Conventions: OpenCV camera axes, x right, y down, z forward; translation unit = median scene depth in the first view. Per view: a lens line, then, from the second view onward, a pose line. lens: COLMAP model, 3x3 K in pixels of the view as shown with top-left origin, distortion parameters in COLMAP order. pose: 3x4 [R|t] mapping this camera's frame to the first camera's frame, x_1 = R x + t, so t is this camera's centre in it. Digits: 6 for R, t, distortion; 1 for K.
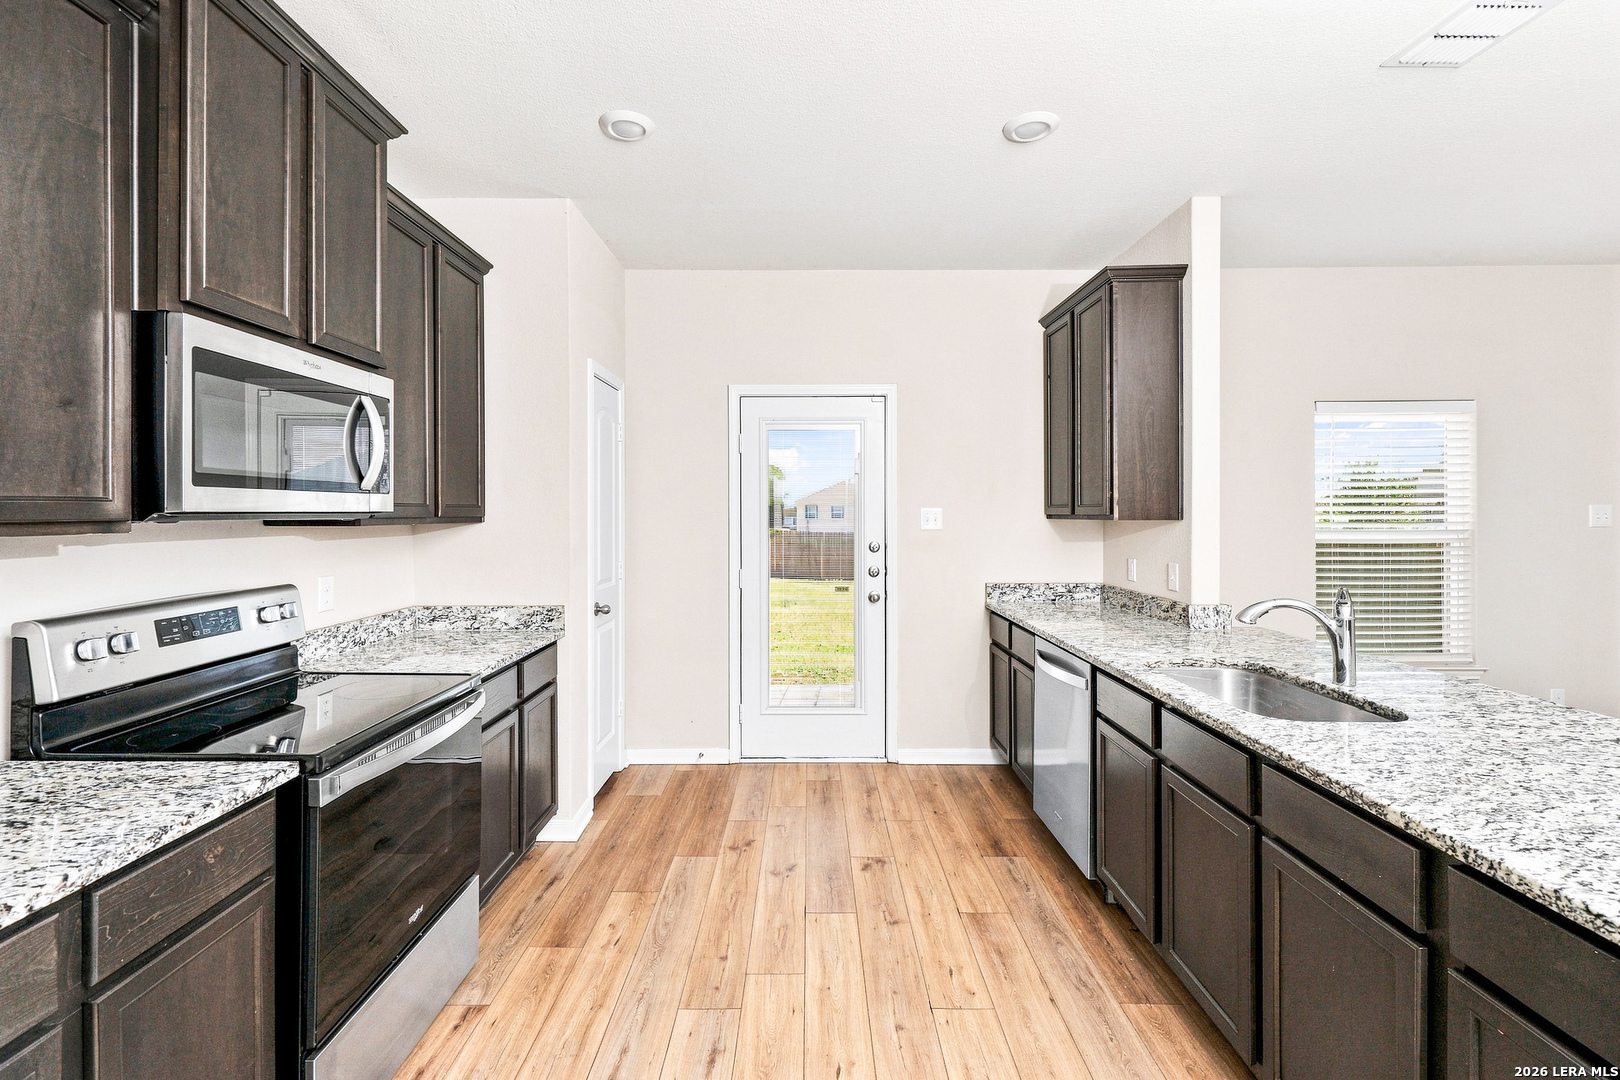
lens RADIAL K [[709.6, 0, 795.7], [0, 709.6, 503.6], [0, 0, 1]] dist [-0.001696, 0.000072]
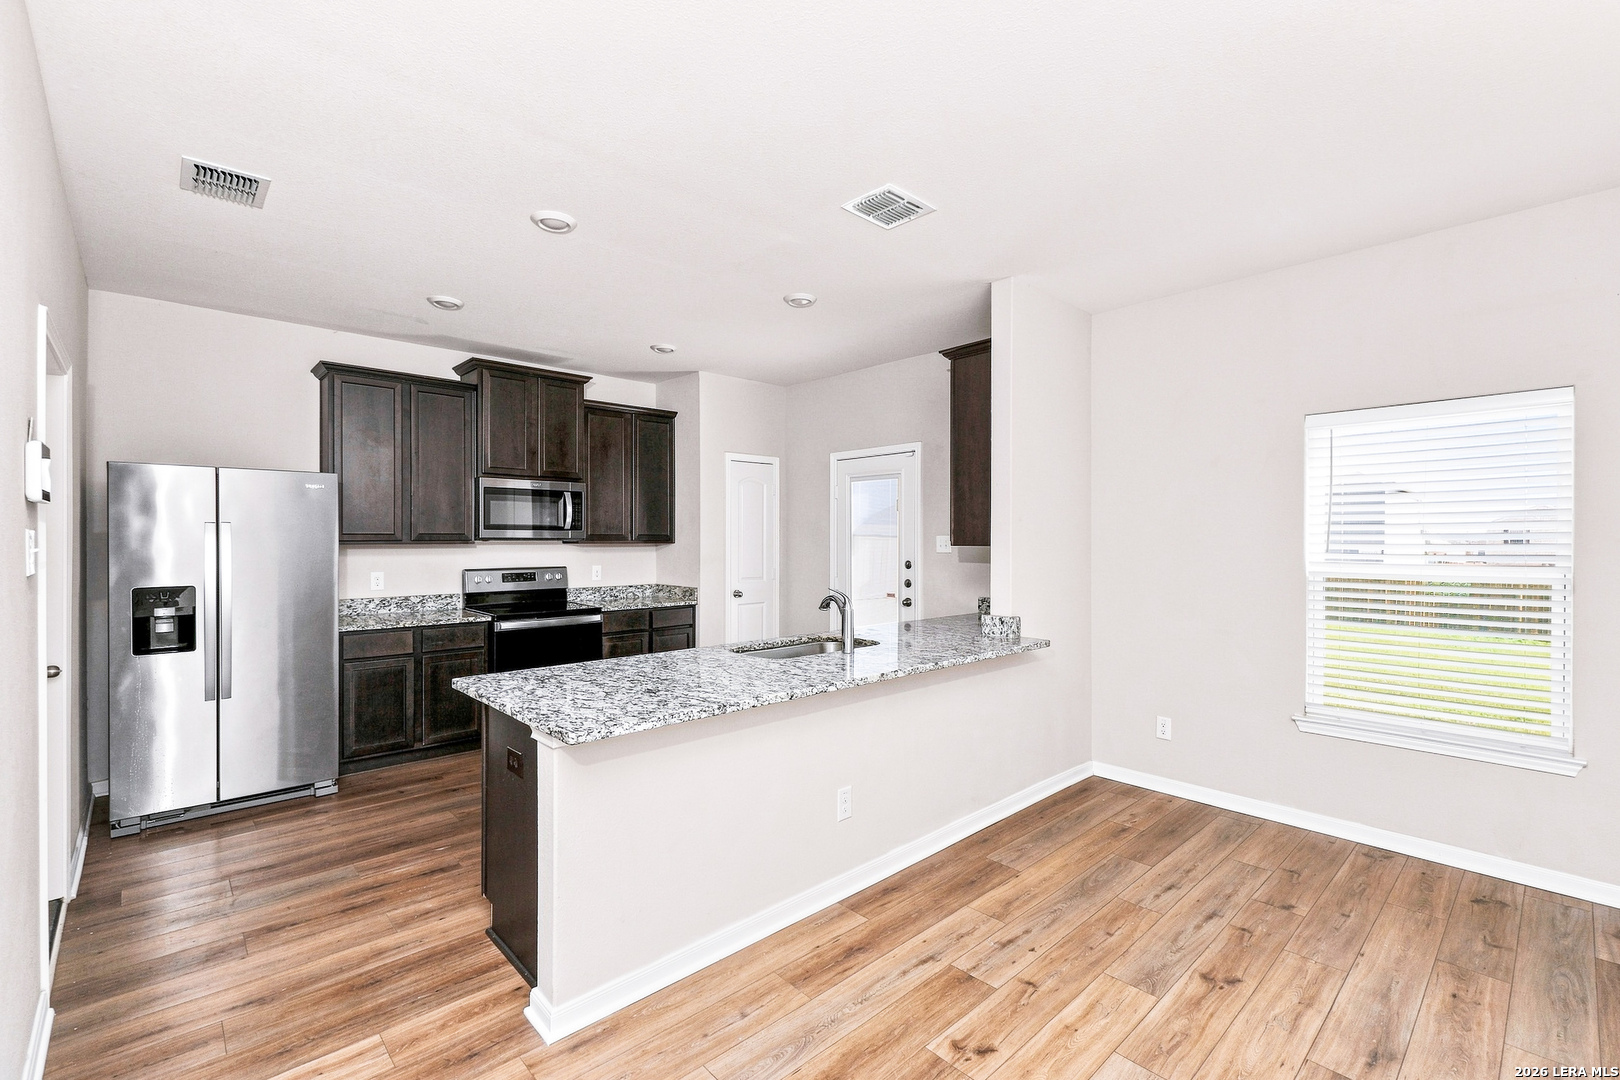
lens RADIAL K [[709.6, 0, 817.7], [0, 709.6, 533.5], [0, 0, 1]] dist [-0.001696, 0.000072]
pose [[0.692542, -0.001718, -0.721376, 1.233638], [0.005159, 0.999983, 0.002572, -0.003525], [0.721360, -0.005503, 0.692539, -0.067462]]
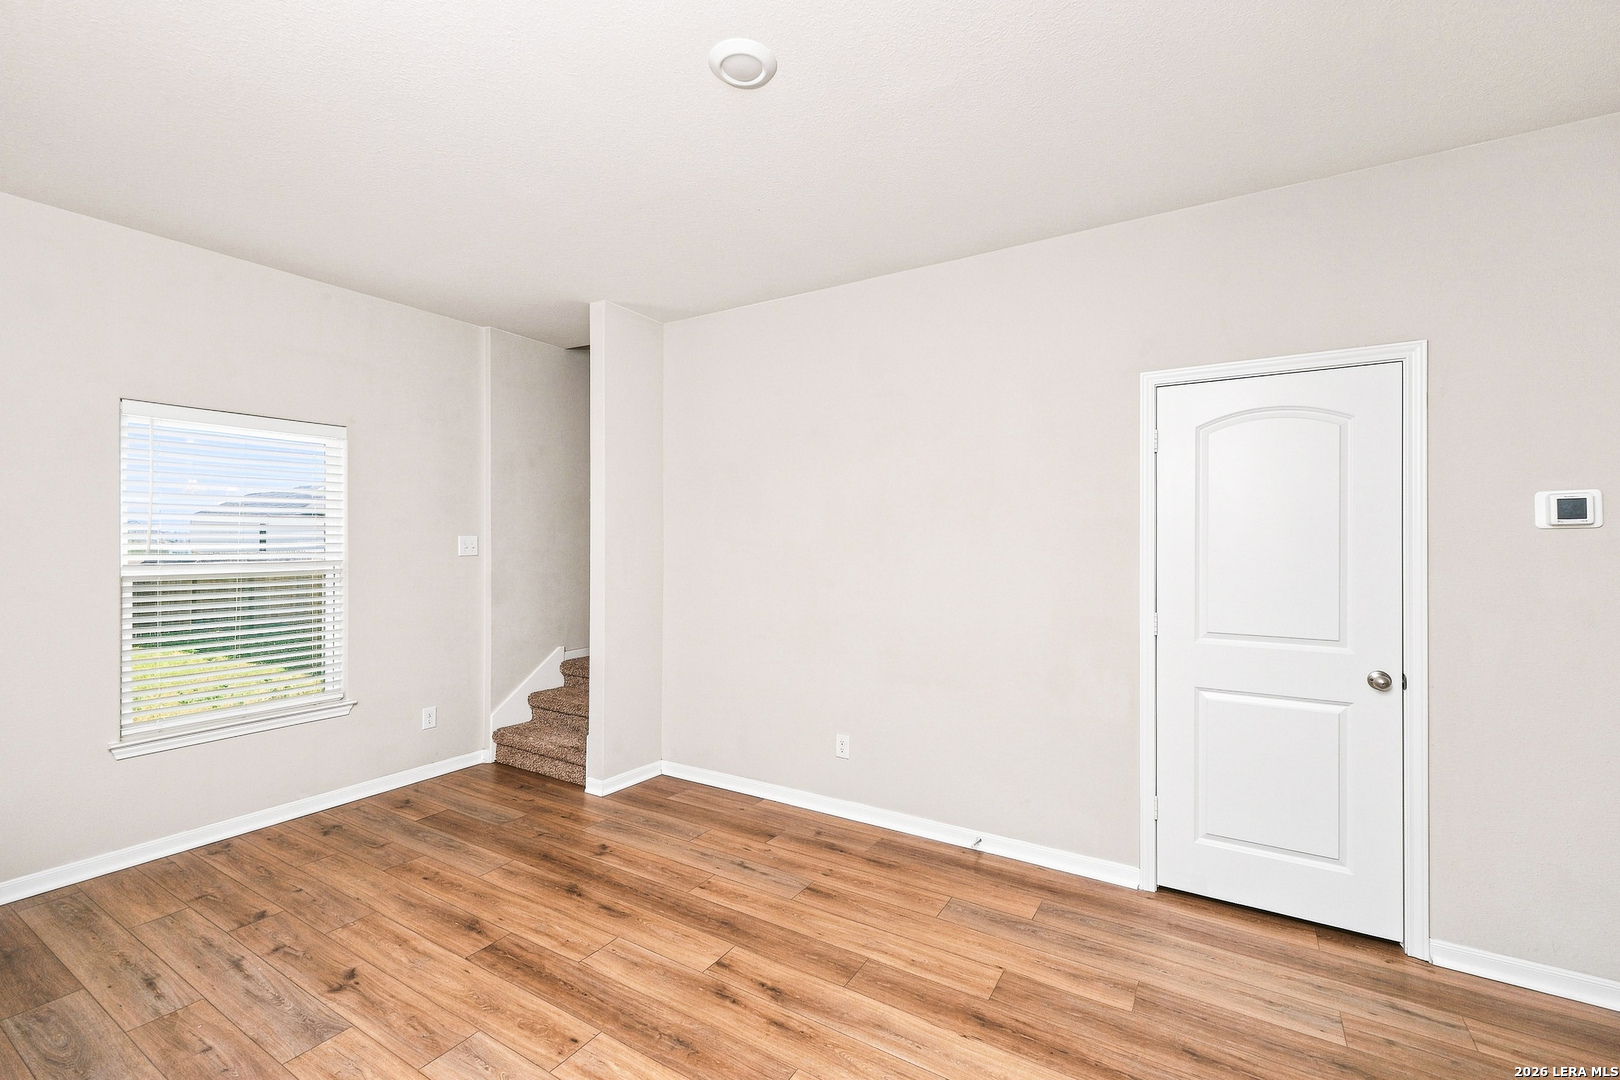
lens RADIAL K [[709.6, 0, 774.9], [0, 709.6, 540.9], [0, 0, 1]] dist [-0.001696, 0.000072]
pose [[0.523146, 0.004822, 0.852229, 0.822911], [-0.013364, 0.999907, 0.002546, -0.000030], [-0.852138, -0.012721, 0.523162, -0.032819]]
